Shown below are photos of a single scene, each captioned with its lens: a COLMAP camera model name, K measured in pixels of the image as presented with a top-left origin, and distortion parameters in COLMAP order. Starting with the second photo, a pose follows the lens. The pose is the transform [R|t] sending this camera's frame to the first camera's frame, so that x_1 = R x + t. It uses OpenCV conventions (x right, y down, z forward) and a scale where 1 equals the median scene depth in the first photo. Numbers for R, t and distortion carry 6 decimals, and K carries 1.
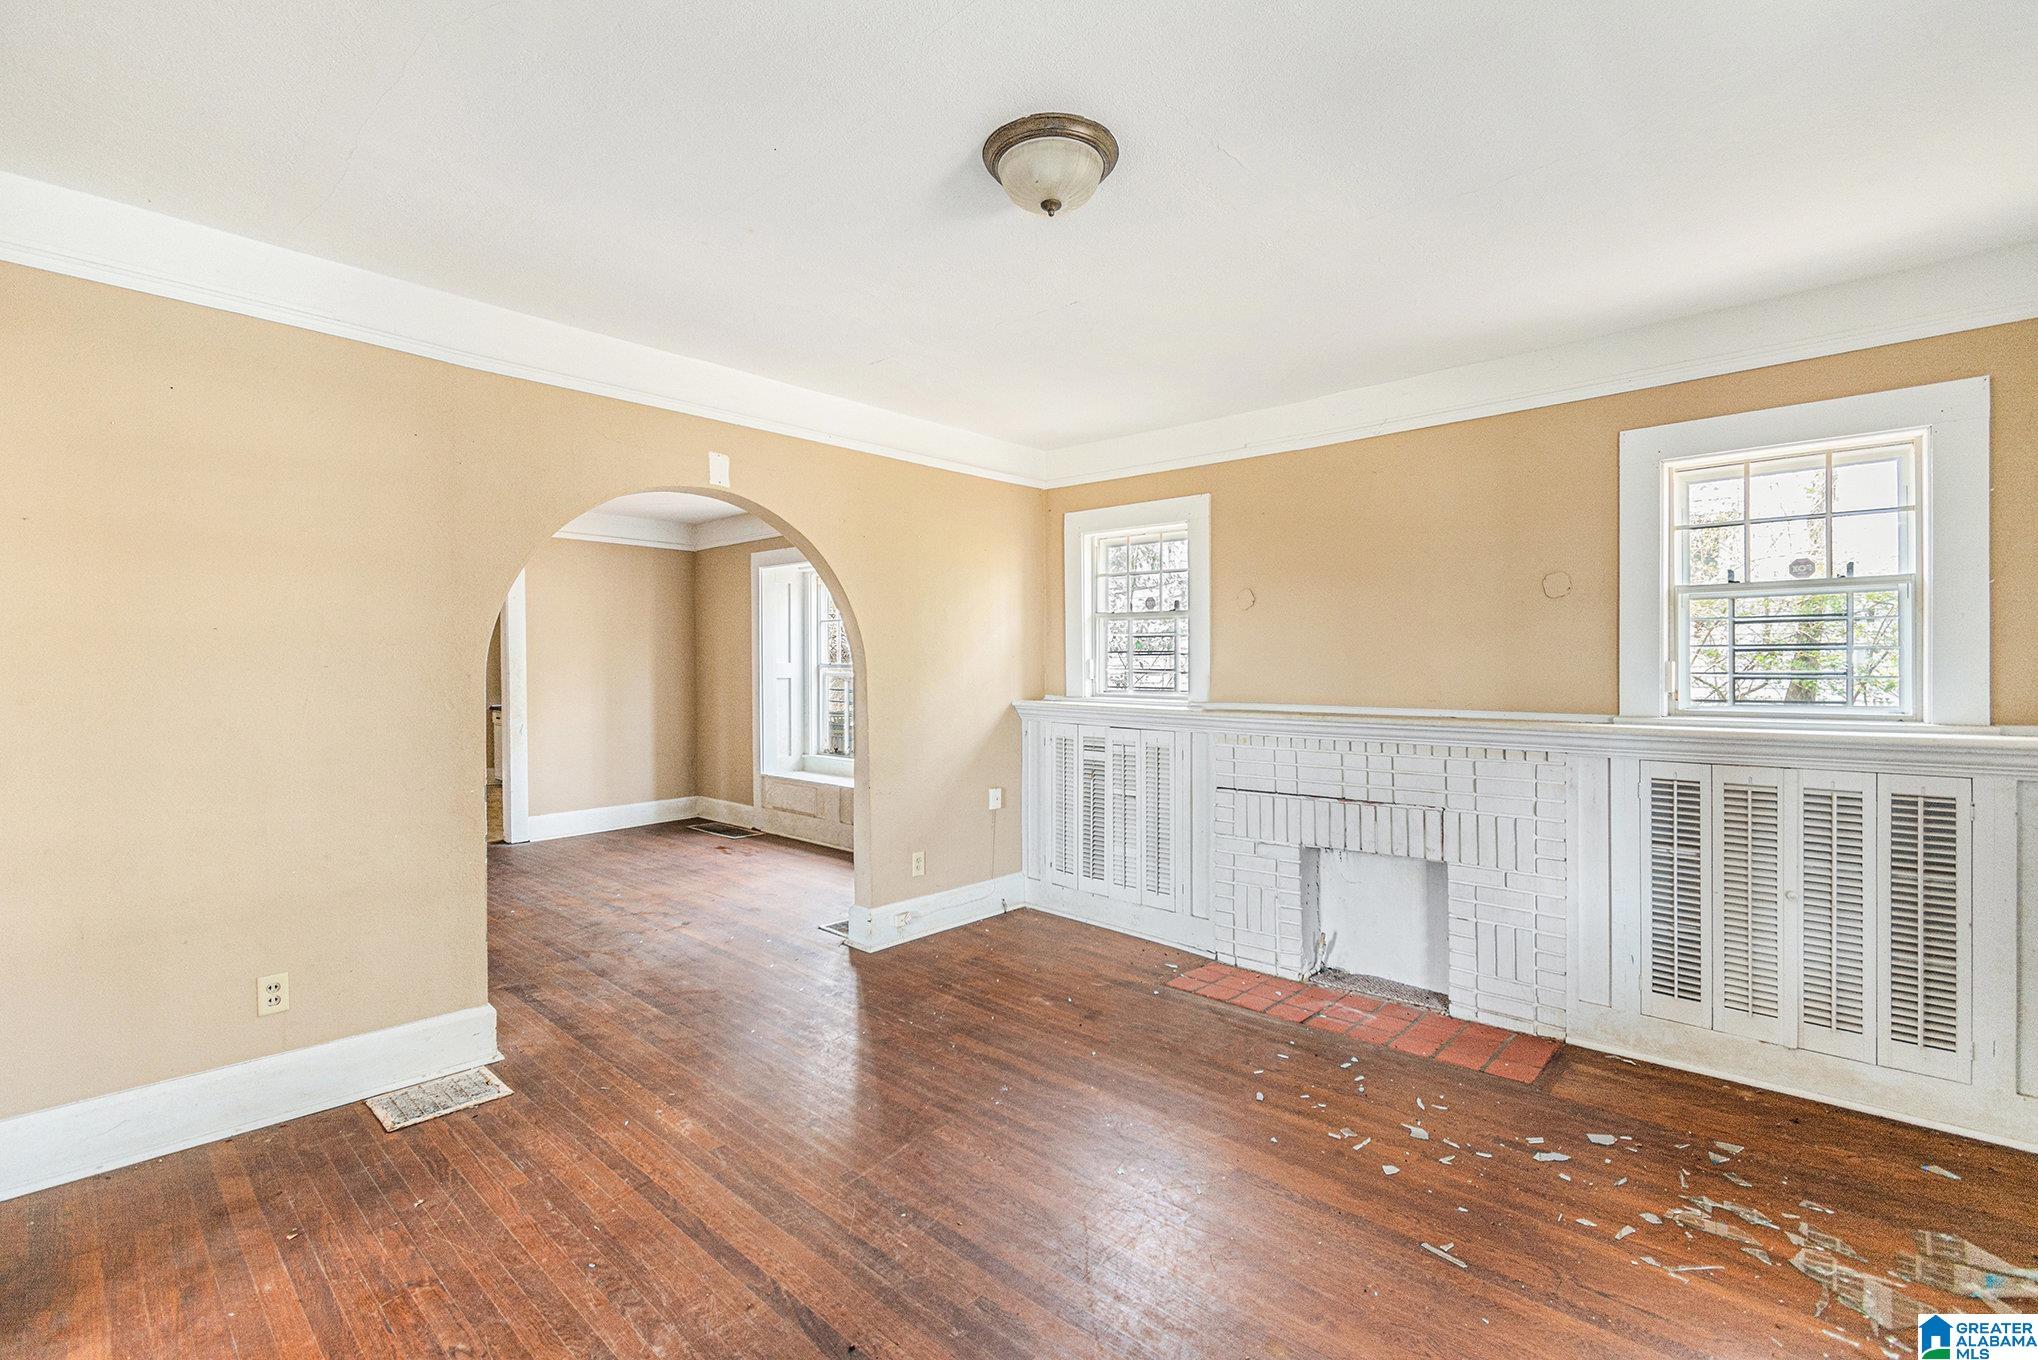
lens RADIAL K [[910.0, 0, 1019.8], [0, 910.0, 679.9], [0, 0, 1]] dist [0.001364, -0.000381]
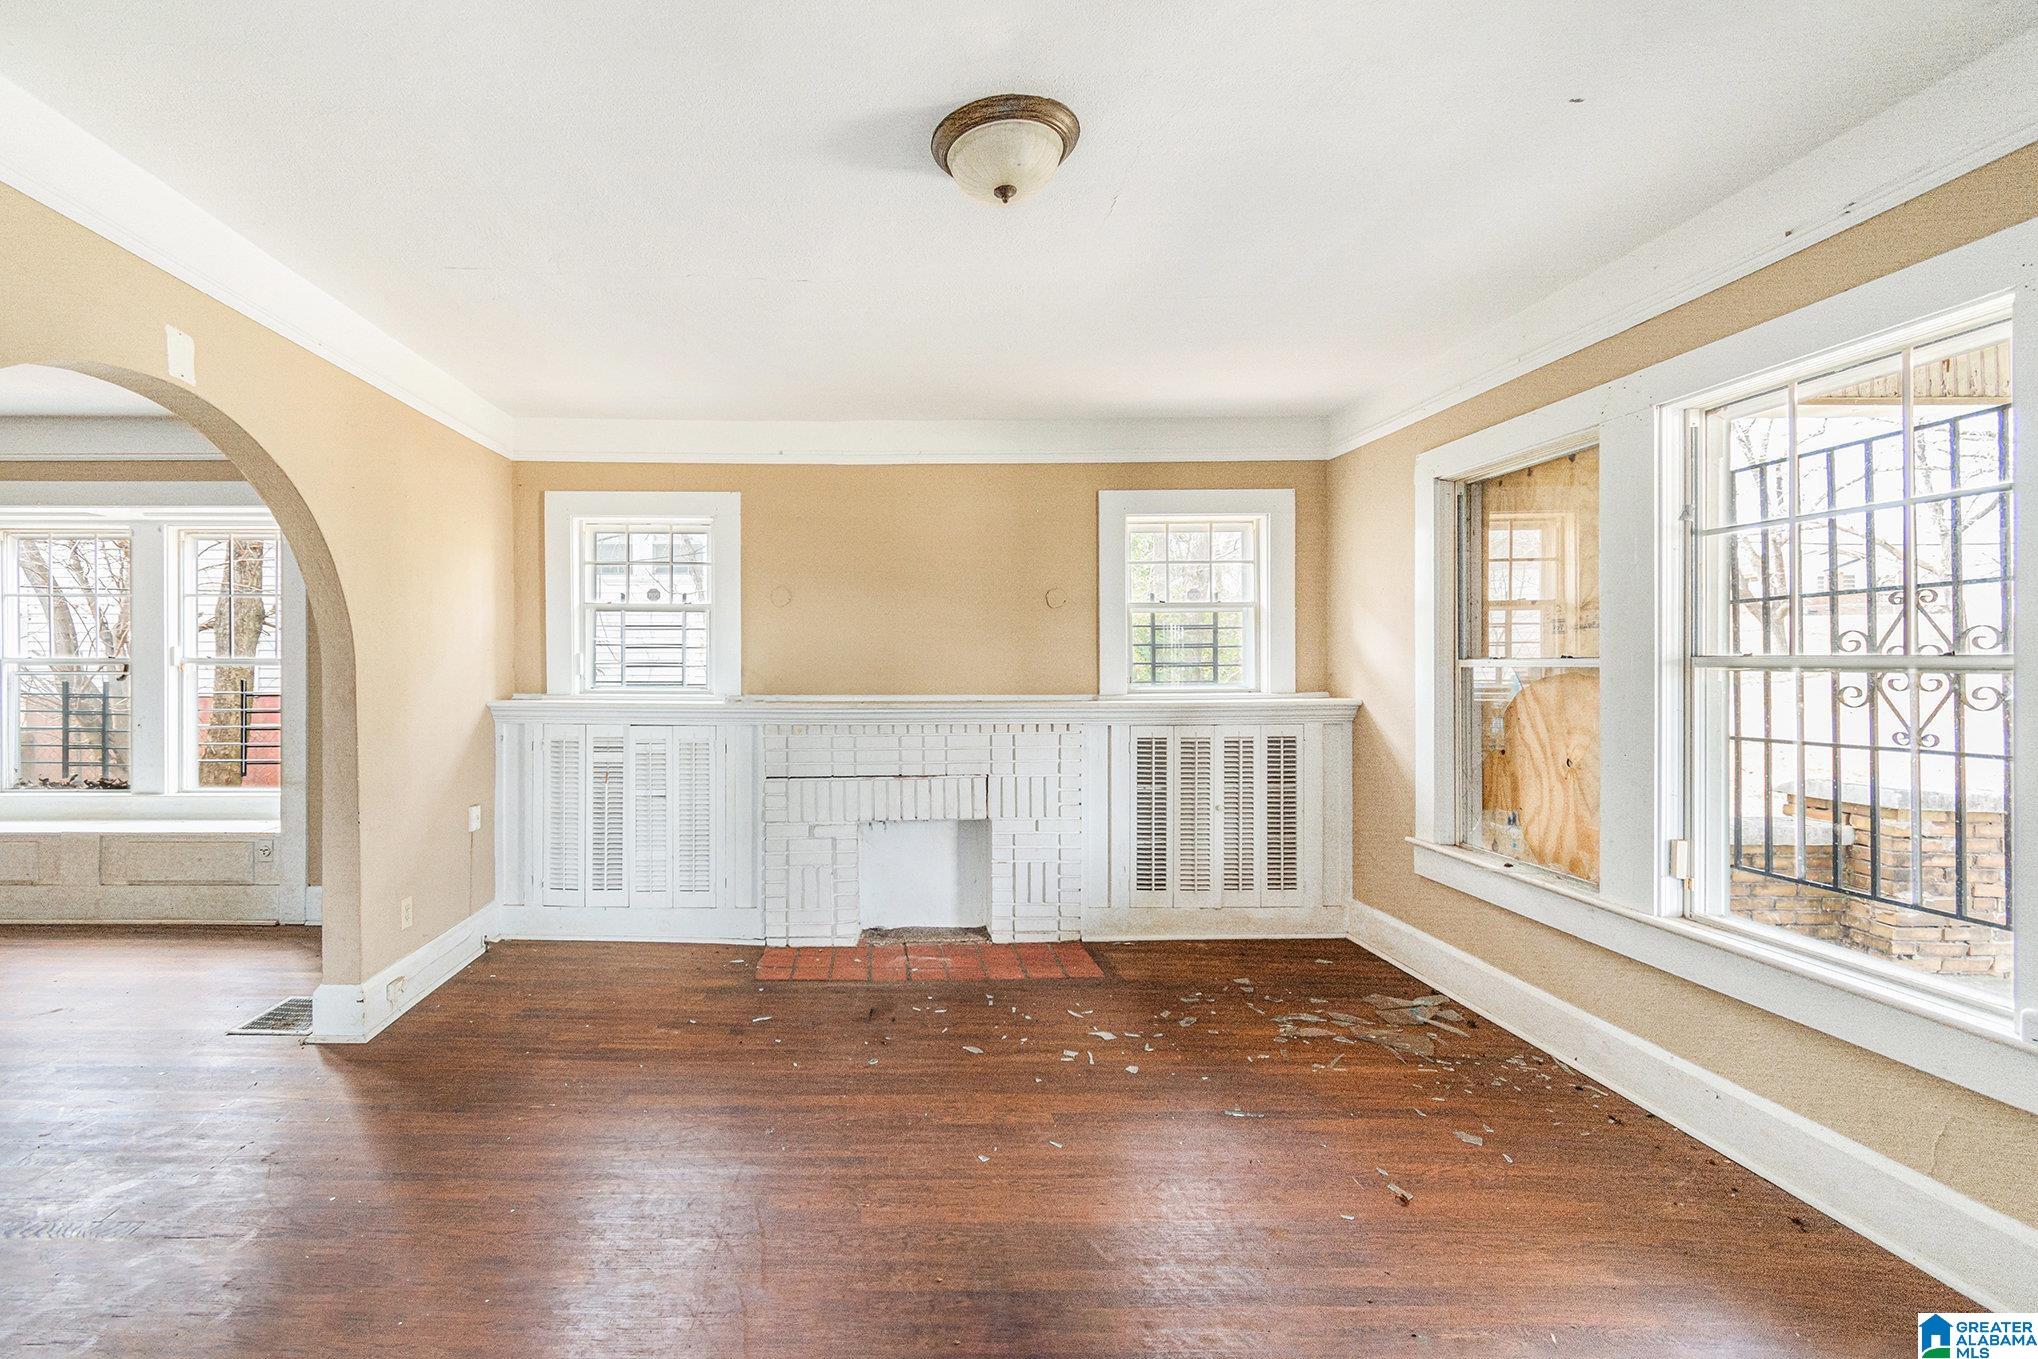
lens RADIAL K [[819.7, 0, 1012.5], [0, 819.7, 650.6], [0, 0, 1]] dist [-0.001163, -0.000097]
pose [[0.744451, 0.002553, 0.667672, -0.251459], [0.014072, 0.999711, -0.019513, -0.004703], [-0.667528, 0.023923, 0.744200, 0.149826]]
